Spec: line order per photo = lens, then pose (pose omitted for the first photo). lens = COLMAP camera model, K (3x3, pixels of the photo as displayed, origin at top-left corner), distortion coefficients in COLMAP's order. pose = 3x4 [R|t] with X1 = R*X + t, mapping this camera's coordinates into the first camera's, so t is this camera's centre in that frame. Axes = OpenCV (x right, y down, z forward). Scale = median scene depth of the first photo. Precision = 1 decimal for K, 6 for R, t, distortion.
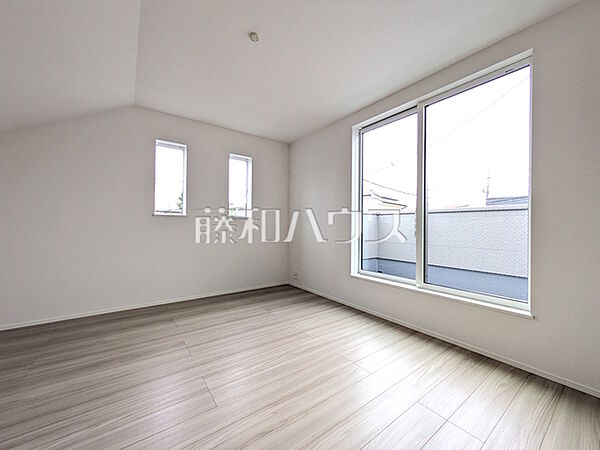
lens RADIAL K [[237.1, 0, 299.0], [0, 237.1, 225.3], [0, 0, 1]] dist [0.005793, 0.000593]
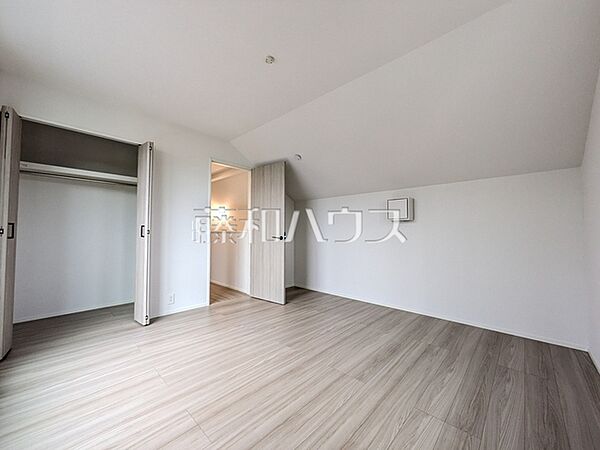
lens RADIAL K [[237.1, 0, 300.6], [0, 237.1, 227.3], [0, 0, 1]] dist [0.005793, 0.000593]
pose [[-0.983177, -0.022218, -0.181300, -0.123809], [-0.016037, 0.999242, -0.035485, -0.002717], [0.181951, -0.031980, -0.982787, 1.774456]]
